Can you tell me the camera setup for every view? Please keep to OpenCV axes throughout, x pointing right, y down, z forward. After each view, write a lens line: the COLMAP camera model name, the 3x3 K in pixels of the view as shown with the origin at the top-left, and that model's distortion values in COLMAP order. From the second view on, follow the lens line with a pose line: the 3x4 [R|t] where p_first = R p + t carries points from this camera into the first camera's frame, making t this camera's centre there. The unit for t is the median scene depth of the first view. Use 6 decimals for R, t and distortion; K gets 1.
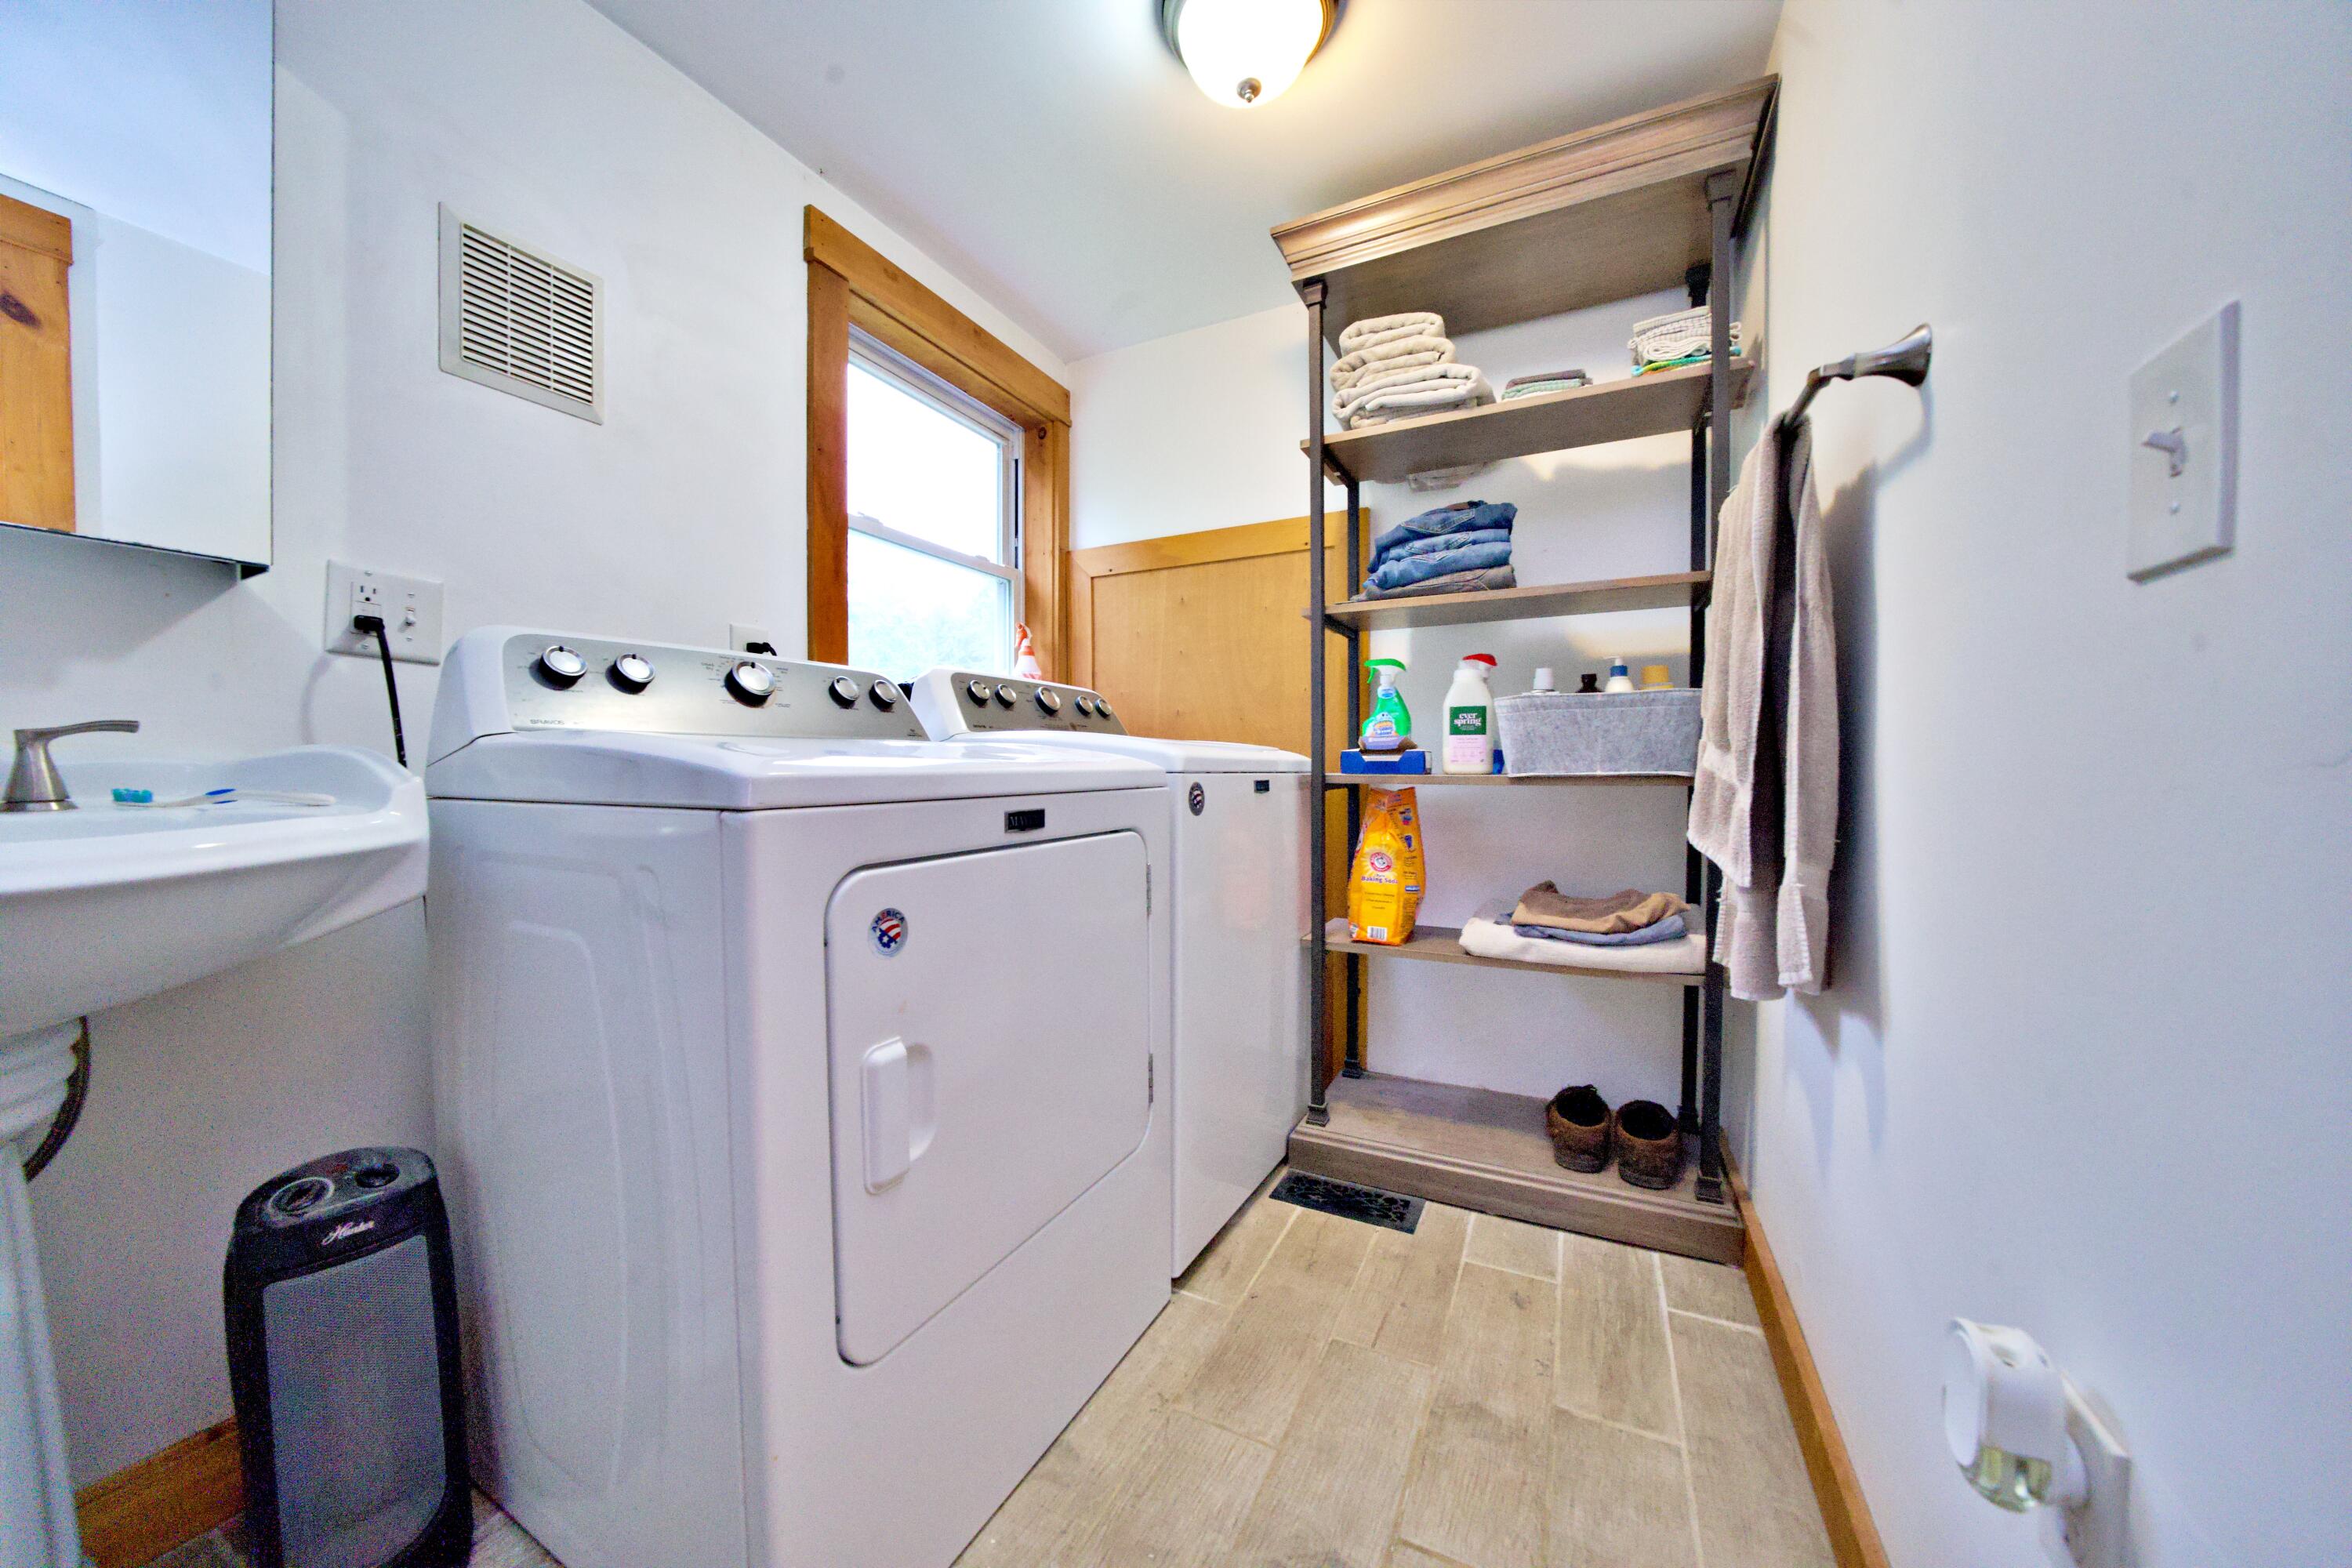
lens RADIAL K [[788.8, 0, 1187.2], [0, 788.8, 784.3], [0, 0, 1]] dist [-0.000071, -0.000016]
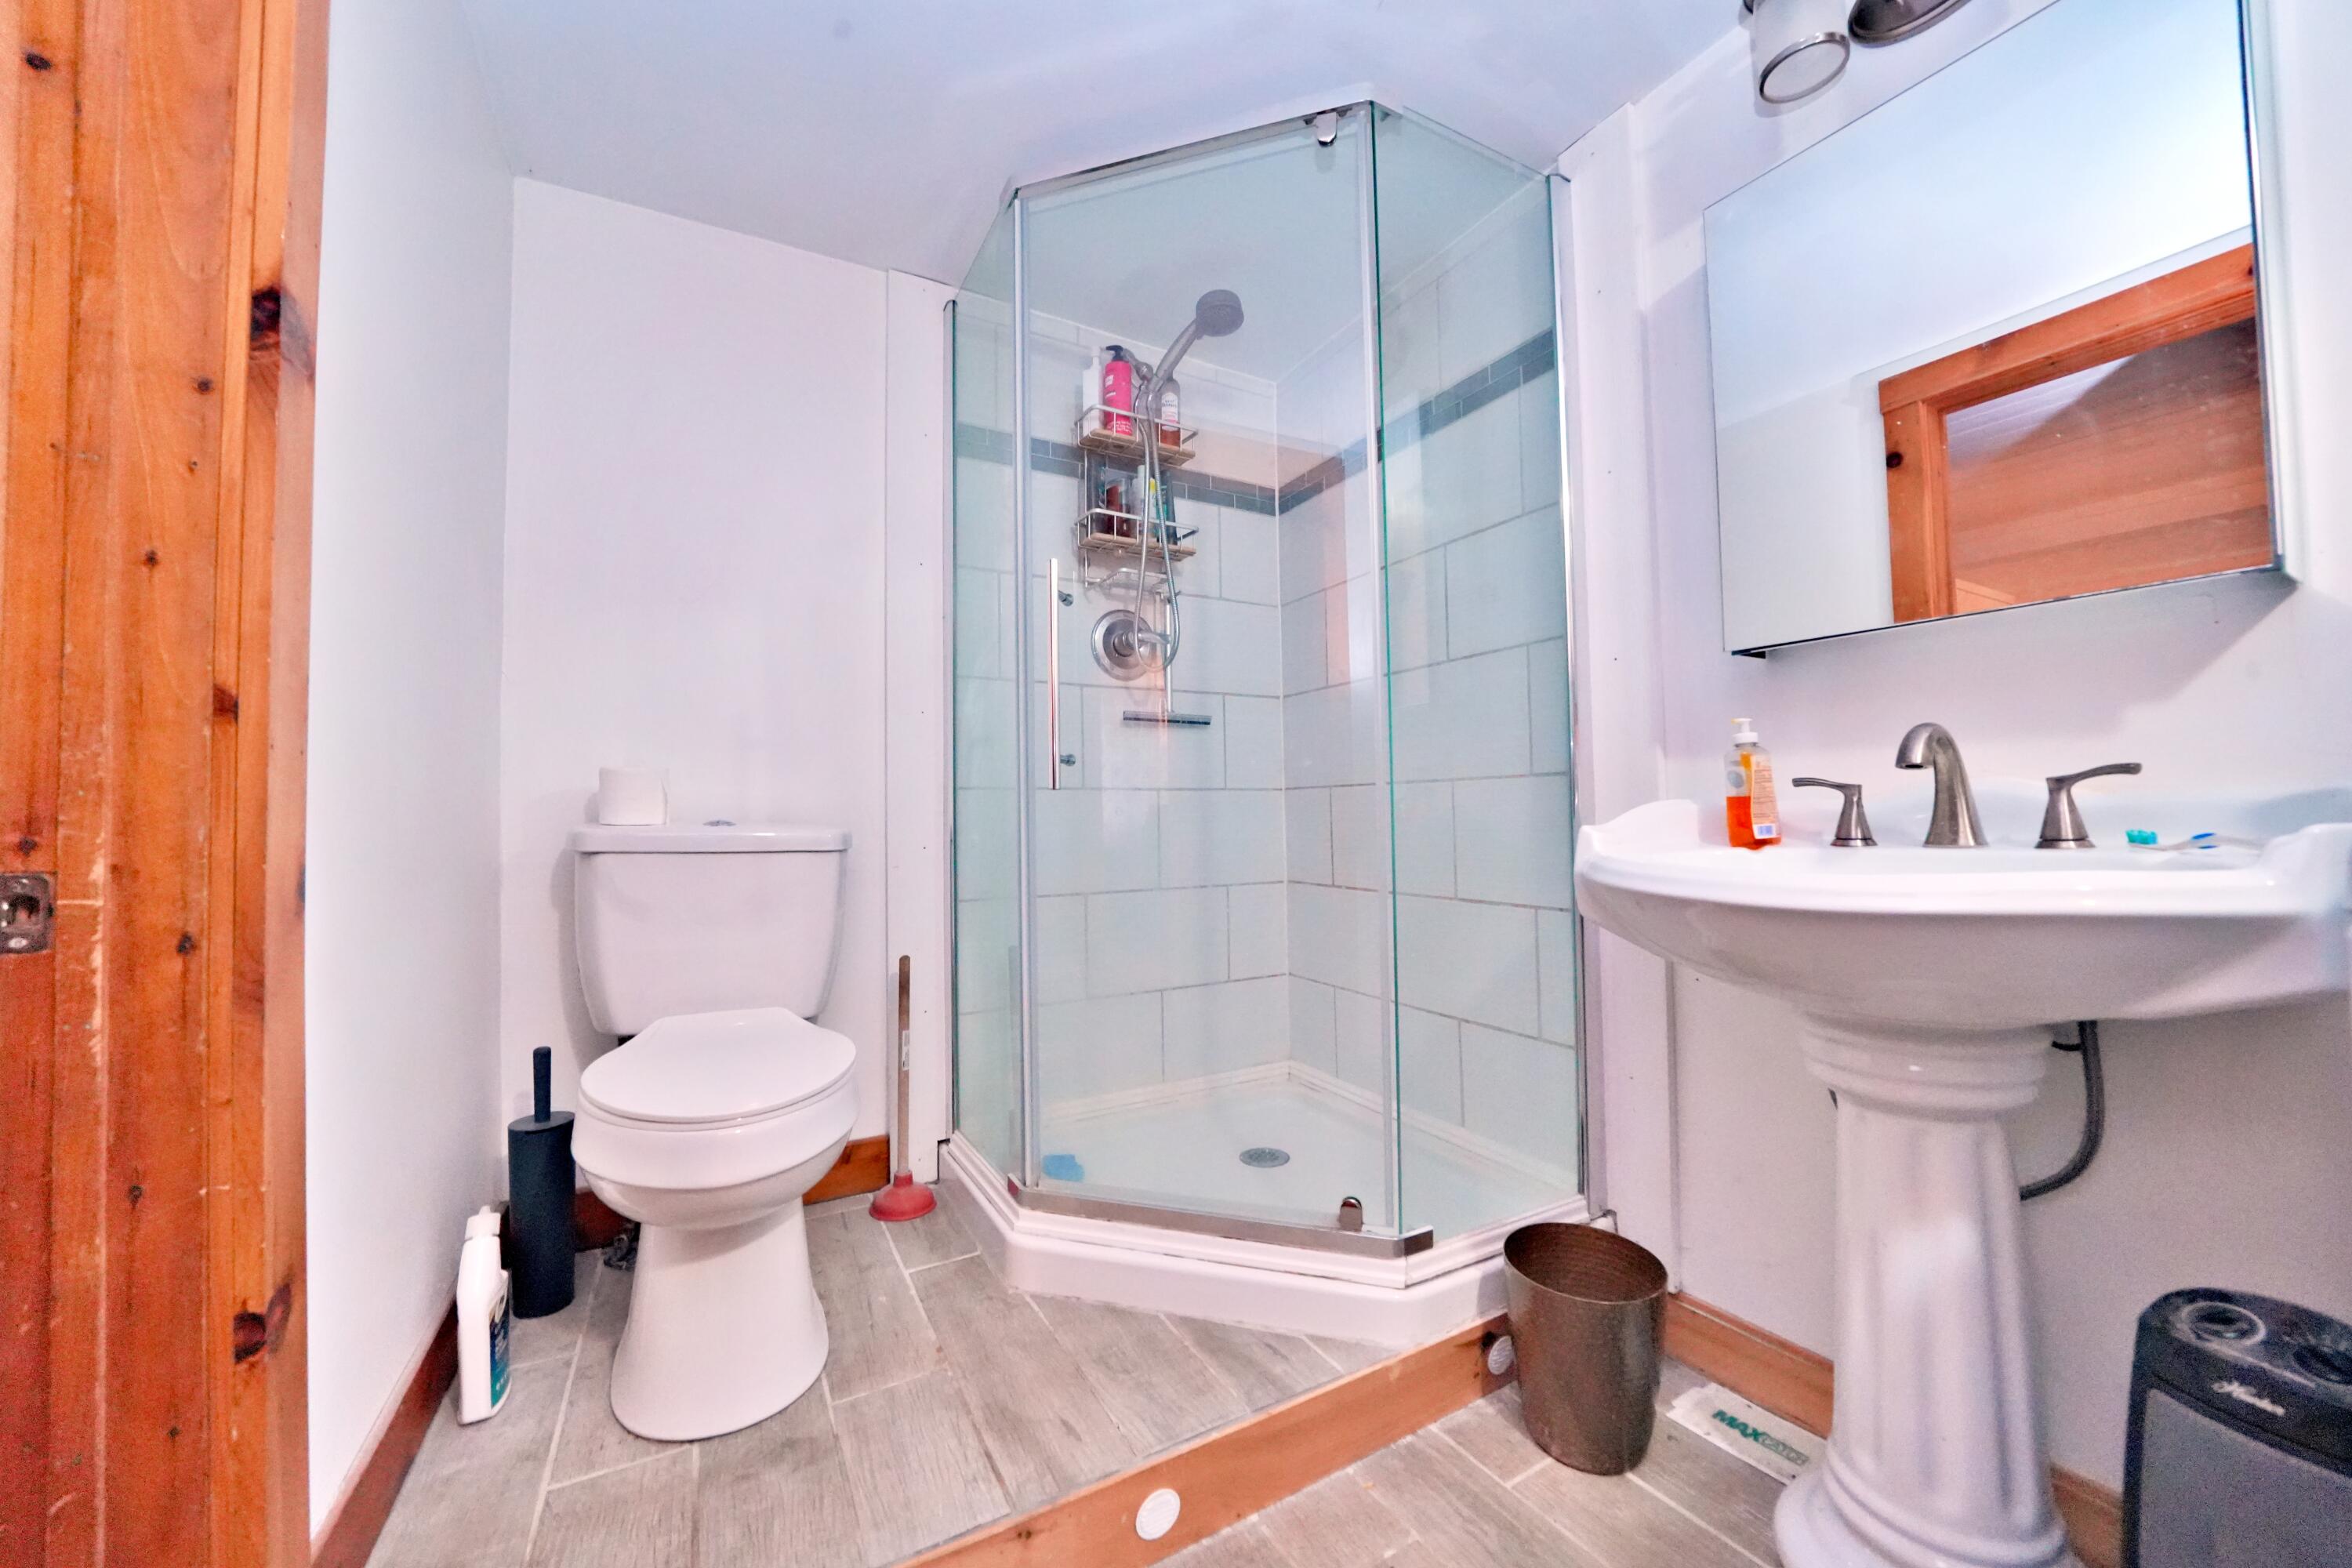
lens RADIAL K [[854.1, 0, 1177.4], [0, 854.1, 790.9], [0, 0, 1]] dist [-0.000981, -0.000074]
pose [[-0.549849, -0.018770, -0.835053, 0.250561], [-0.005736, 0.999809, -0.018697, -0.017455], [0.835245, -0.005491, -0.549851, 0.579399]]
